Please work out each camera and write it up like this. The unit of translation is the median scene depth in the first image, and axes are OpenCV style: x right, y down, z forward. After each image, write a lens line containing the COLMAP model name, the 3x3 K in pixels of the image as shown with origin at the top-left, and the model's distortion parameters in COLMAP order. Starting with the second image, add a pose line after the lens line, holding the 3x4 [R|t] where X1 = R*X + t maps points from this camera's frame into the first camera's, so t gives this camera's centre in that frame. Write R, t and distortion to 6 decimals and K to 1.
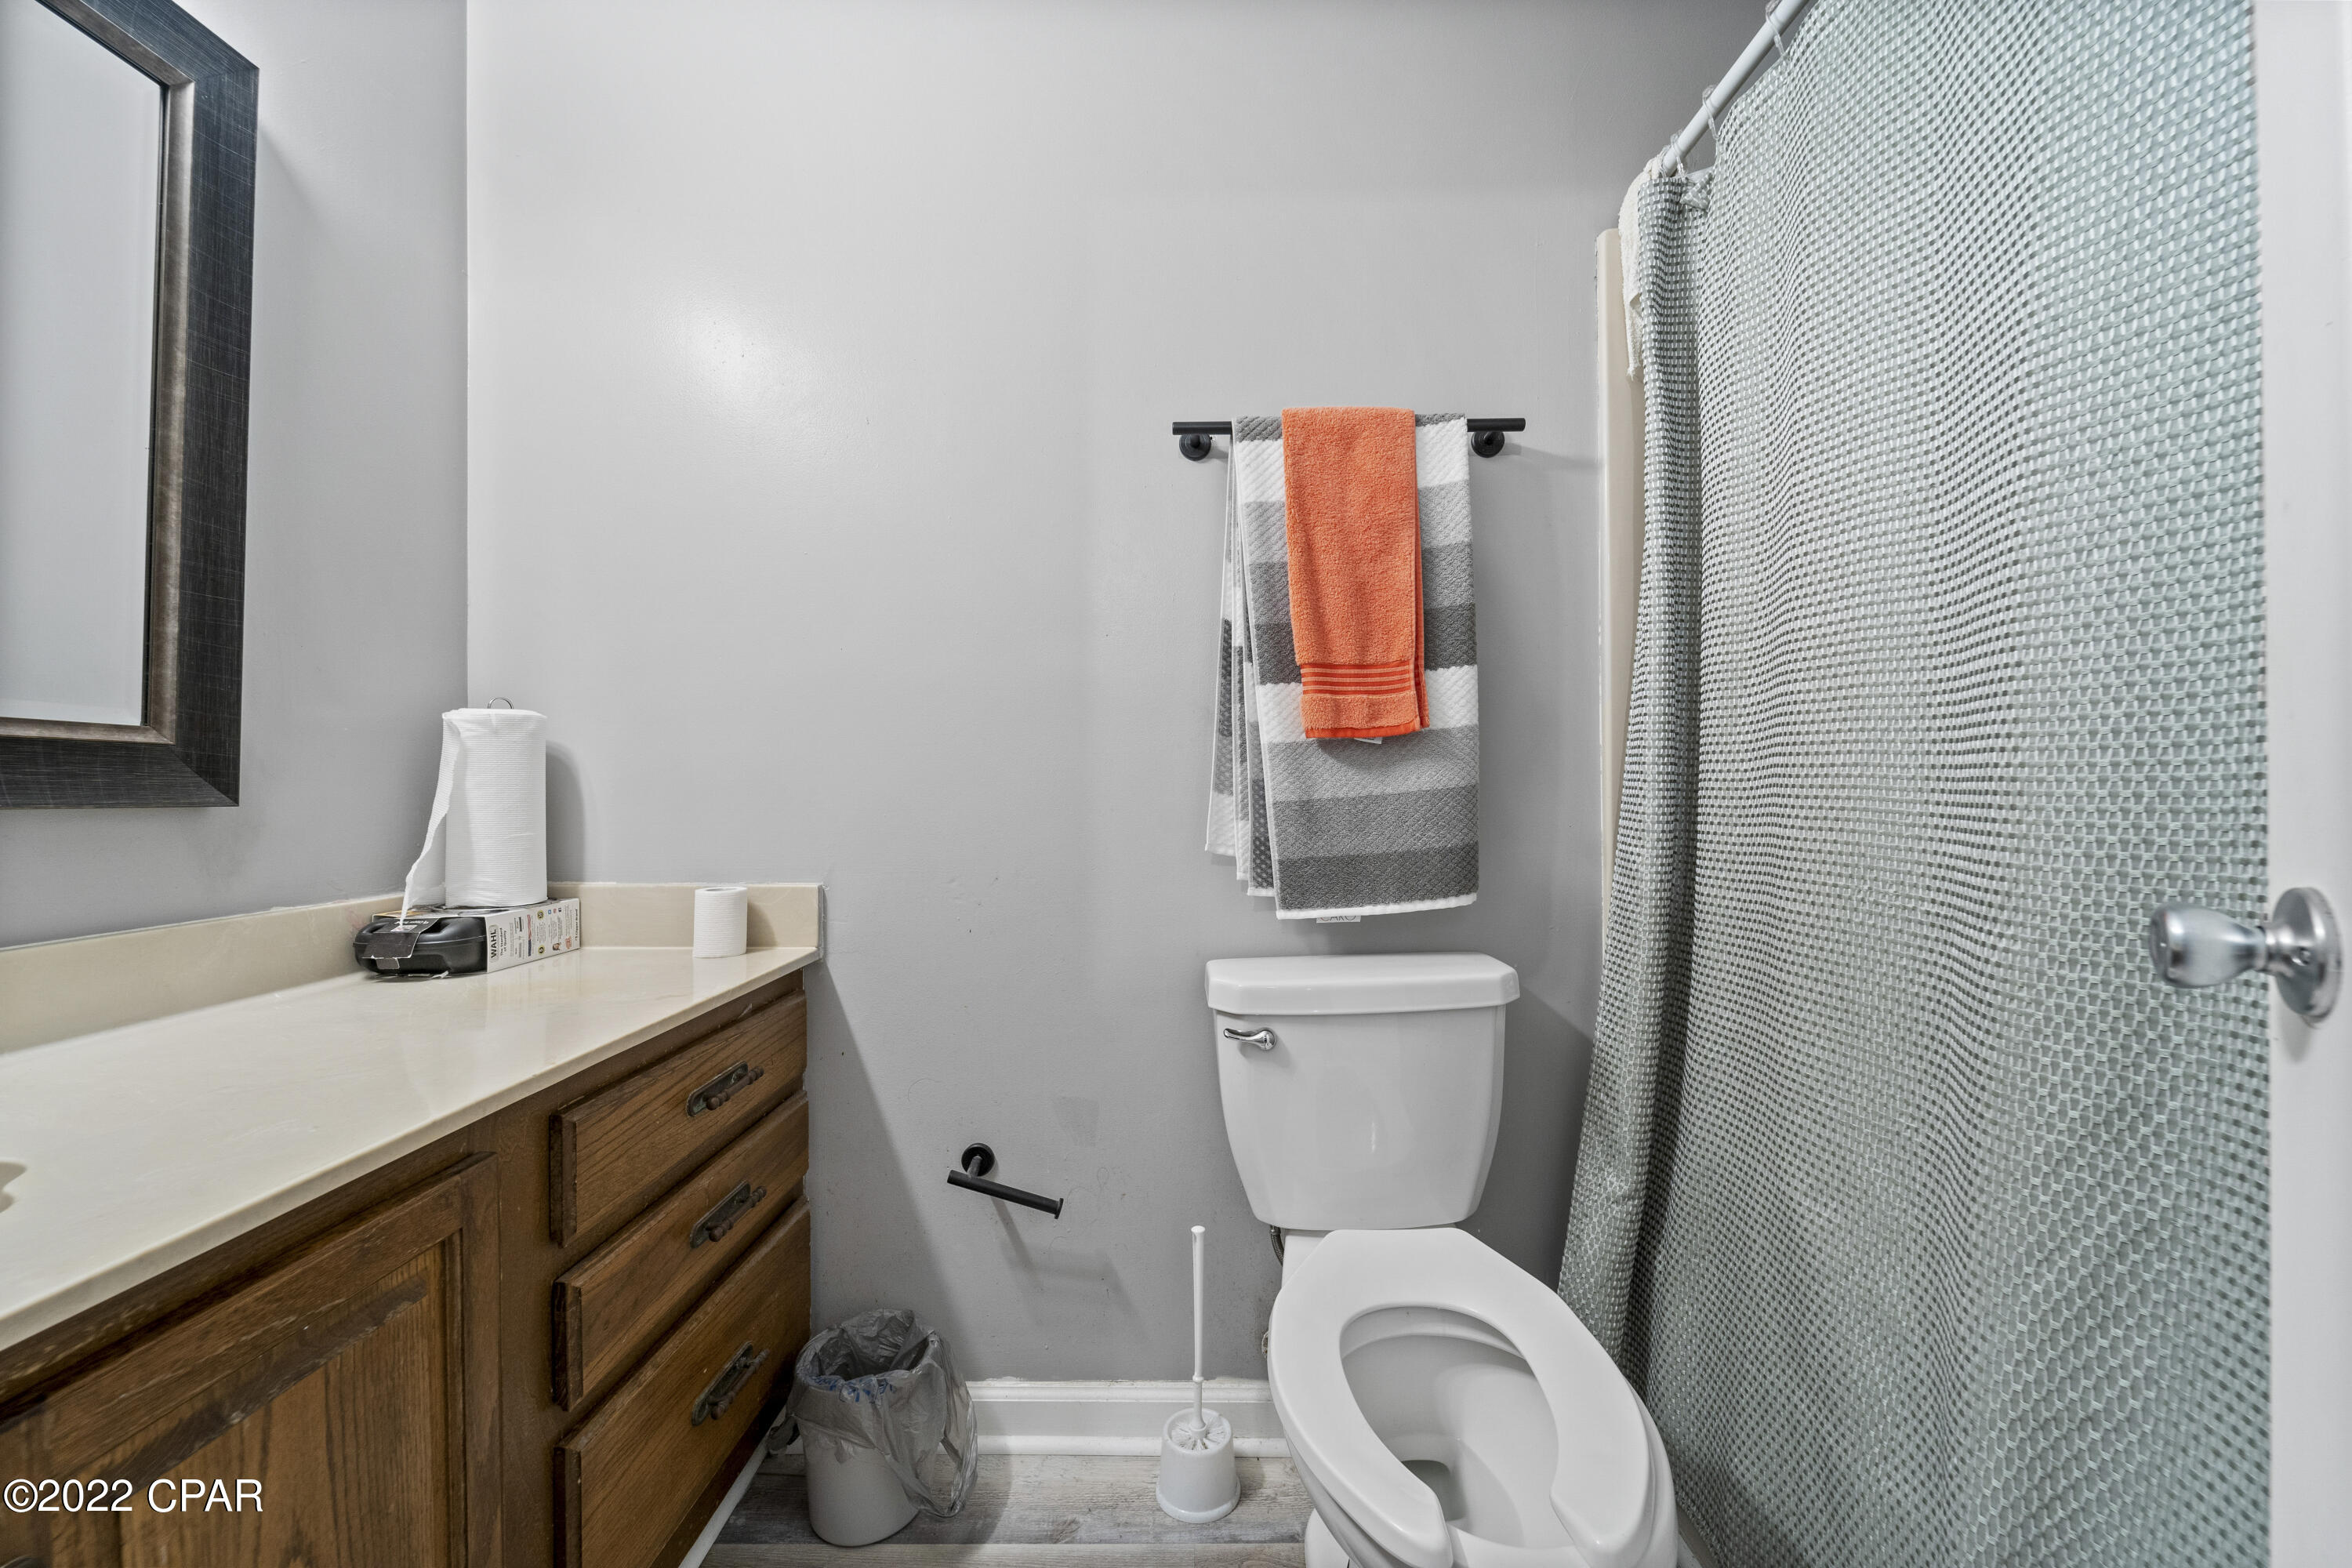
lens RADIAL K [[955.3, 0, 1187.5], [0, 955.3, 775.8], [0, 0, 1]] dist [-0.000982, -0.000240]
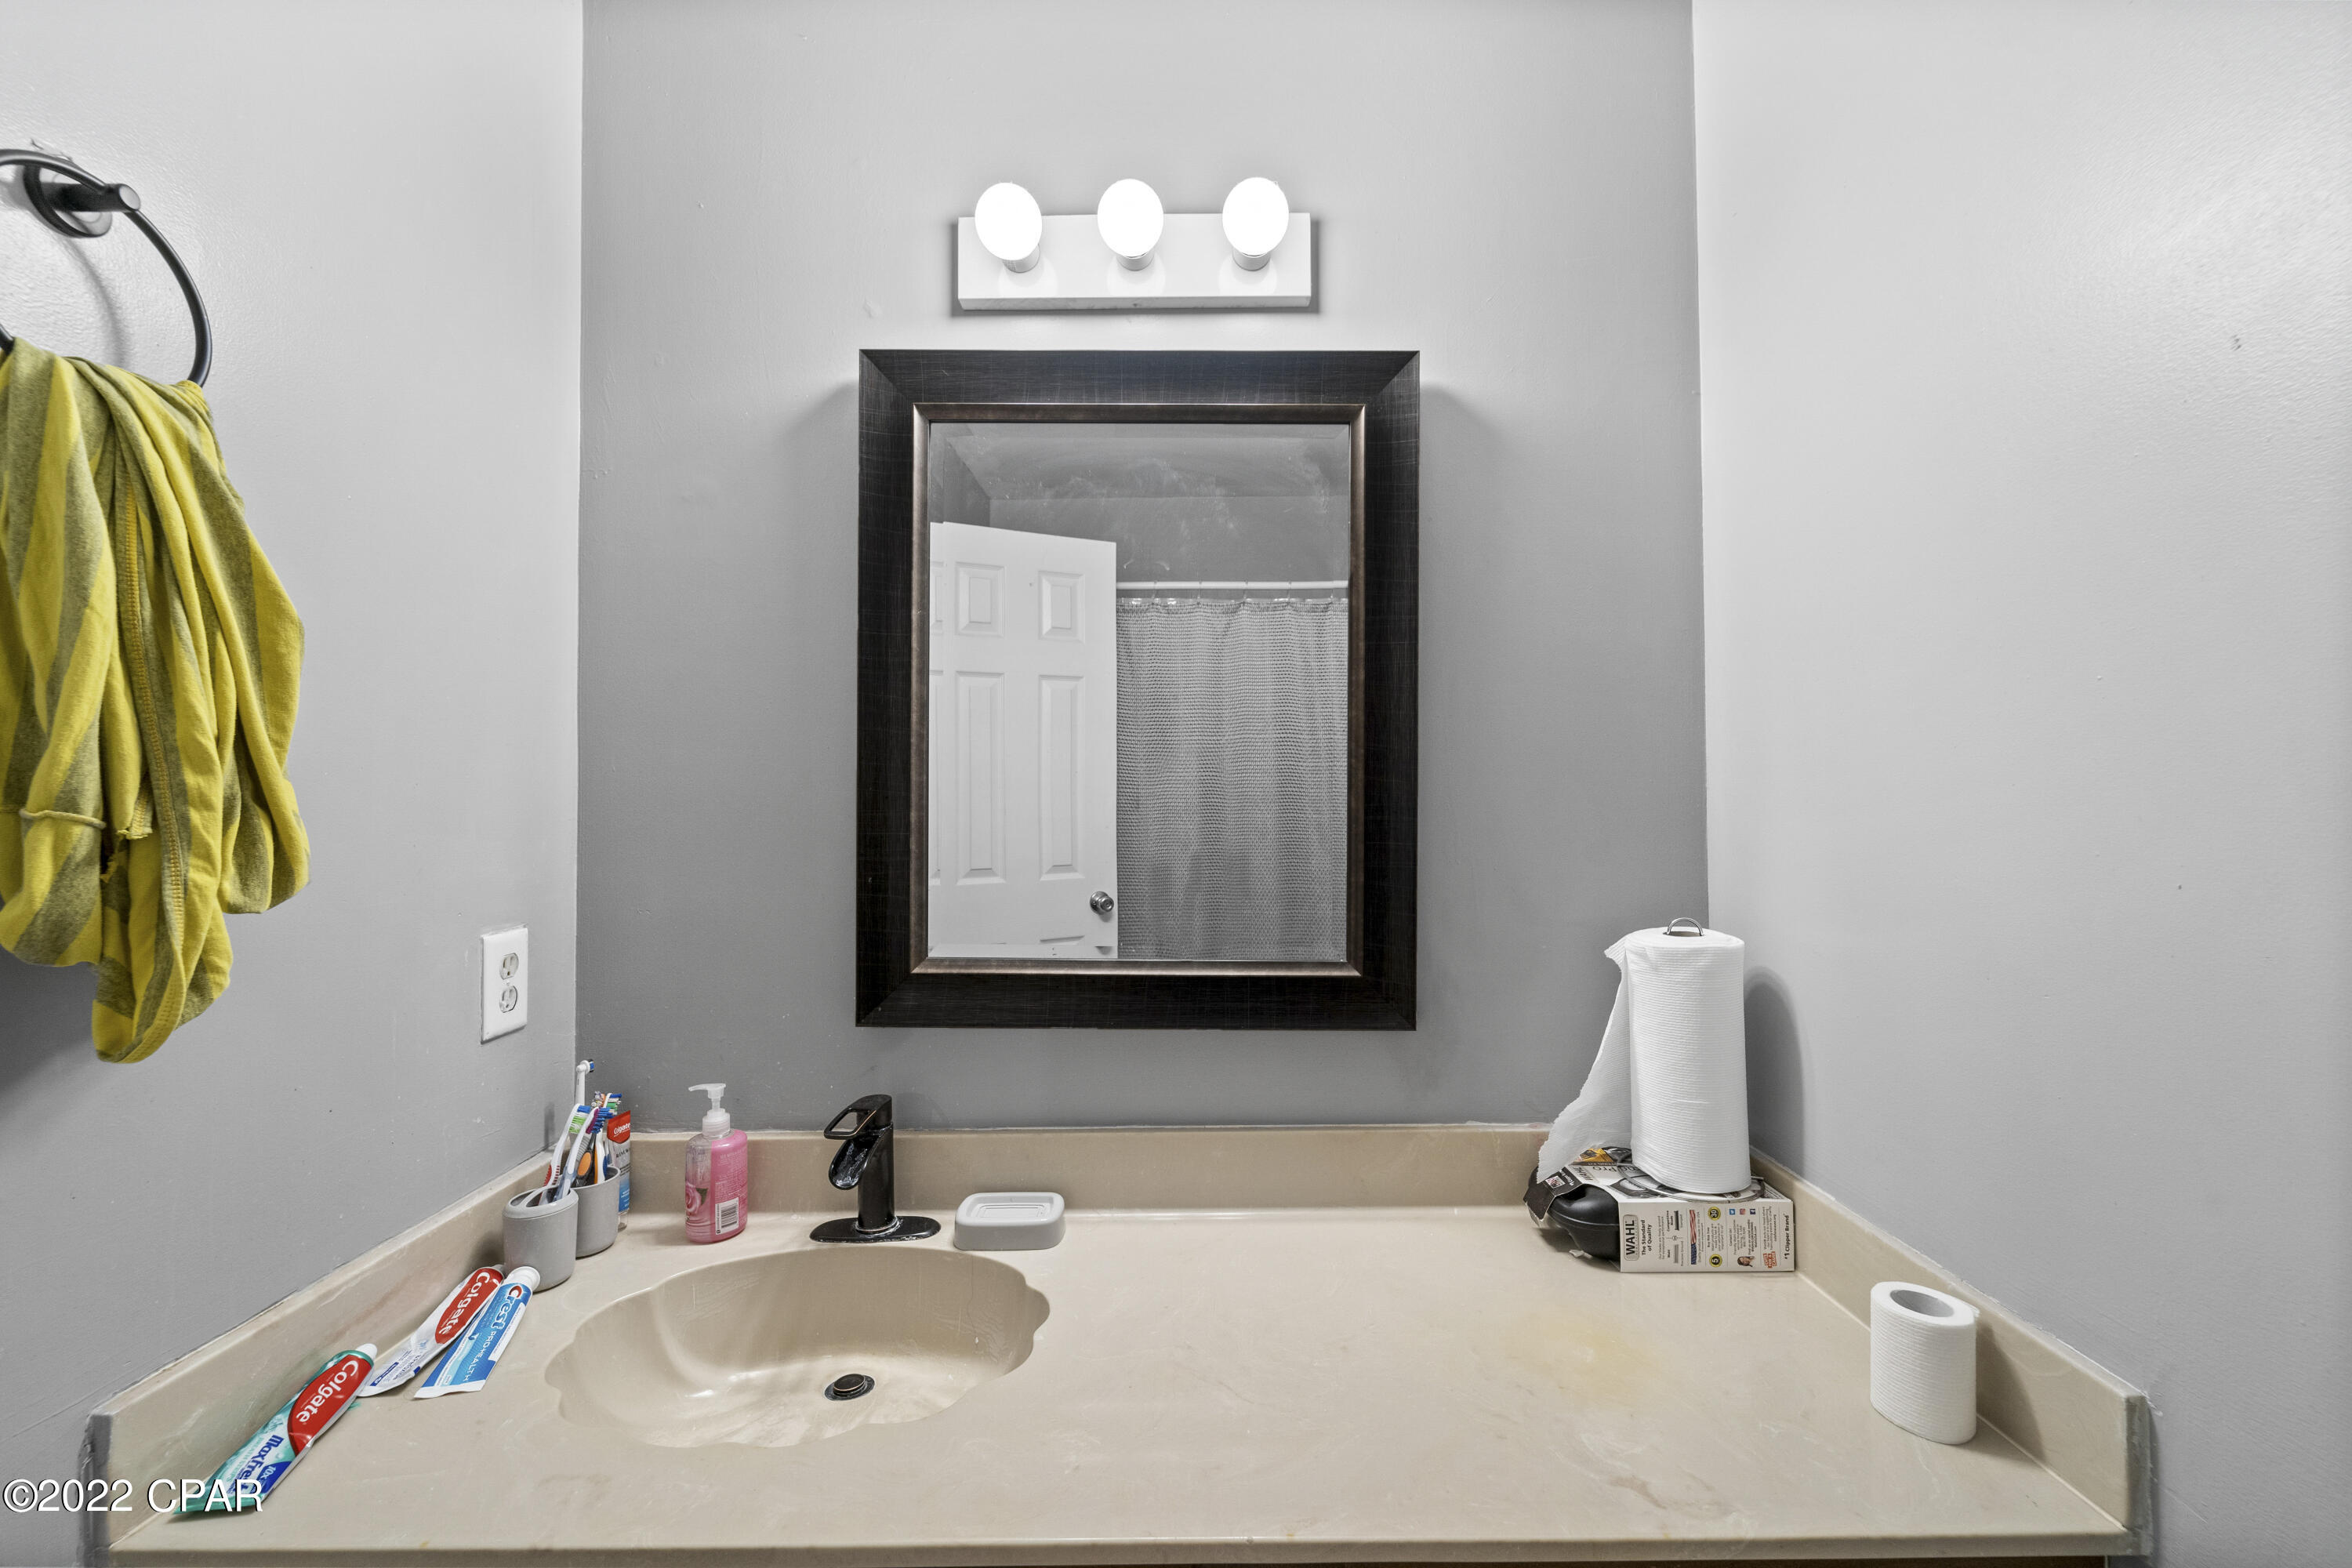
lens RADIAL K [[955.3, 0, 1187.5], [0, 955.3, 775.8], [0, 0, 1]] dist [-0.000982, -0.000240]
pose [[-0.000737, -0.012222, -0.999925, 0.088460], [0.020233, 0.999720, -0.012235, -0.204637], [0.999795, -0.020240, -0.000489, 0.596183]]
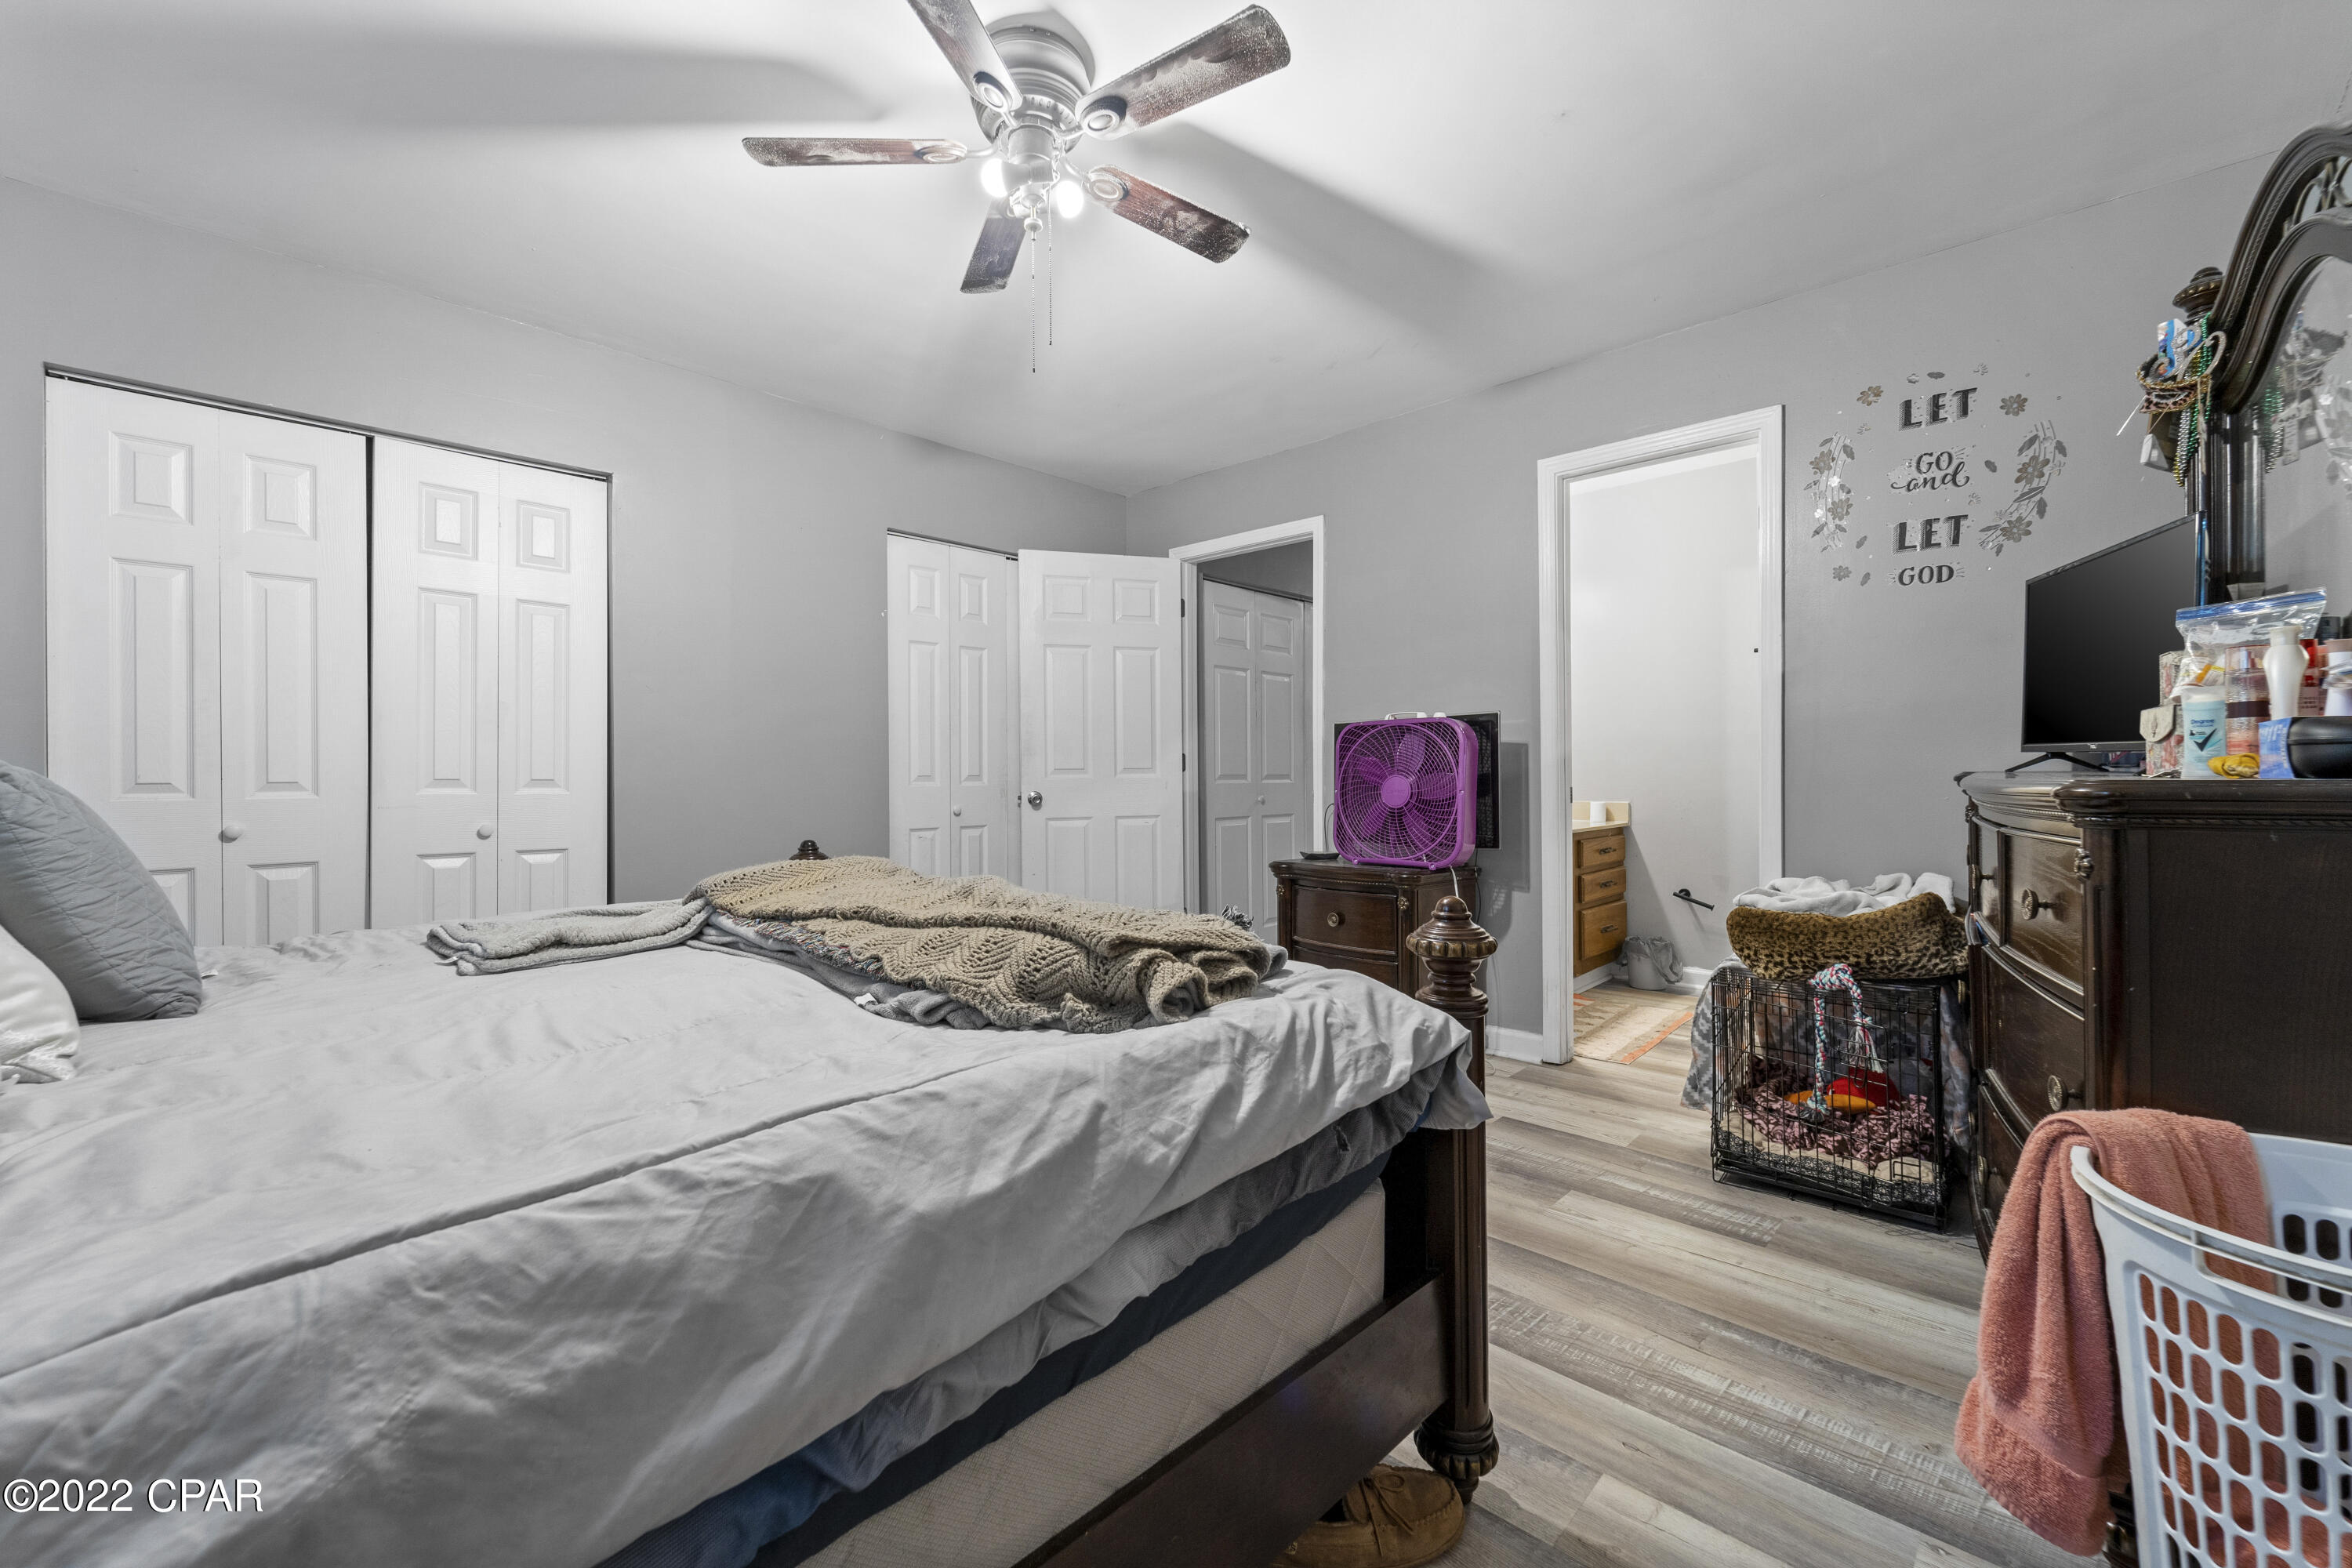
lens RADIAL K [[963.9, 0, 1168.3], [0, 963.9, 757.3], [0, 0, 1]] dist [-0.000737, -0.000066]
pose [[0.730123, 0.005253, -0.683295, 0.848006], [0.005592, 0.999891, 0.013663, -0.100546], [0.683293, -0.013797, 0.730014, -2.964015]]
